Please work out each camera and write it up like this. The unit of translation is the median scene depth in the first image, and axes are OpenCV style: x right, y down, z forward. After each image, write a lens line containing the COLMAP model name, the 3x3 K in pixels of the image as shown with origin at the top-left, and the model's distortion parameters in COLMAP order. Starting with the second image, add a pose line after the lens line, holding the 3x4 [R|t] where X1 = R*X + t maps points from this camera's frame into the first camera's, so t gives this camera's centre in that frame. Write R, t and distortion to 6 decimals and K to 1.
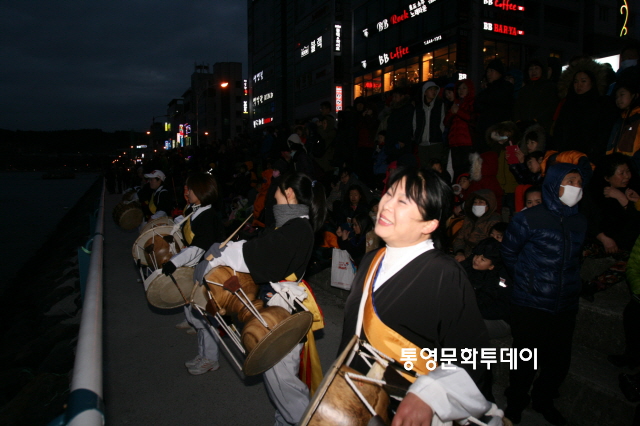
lens RADIAL K [[457.9, 0, 323.6], [0, 457.9, 208.7], [0, 0, 1]] dist [-0.089925, 0.030569]
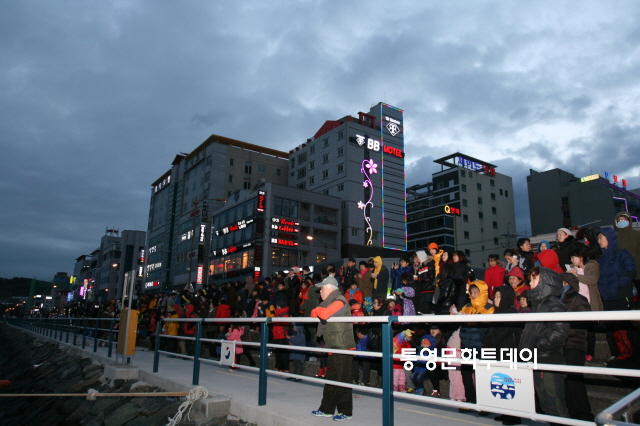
lens RADIAL K [[457.9, 0, 327.9], [0, 457.9, 225.5], [0, 0, 1]] dist [-0.089925, 0.030569]
pose [[0.981267, 0.066426, 0.180841, 0.113911], [-0.007753, 0.951535, -0.307444, 0.037840], [-0.192499, 0.300282, 0.934224, -0.333441]]
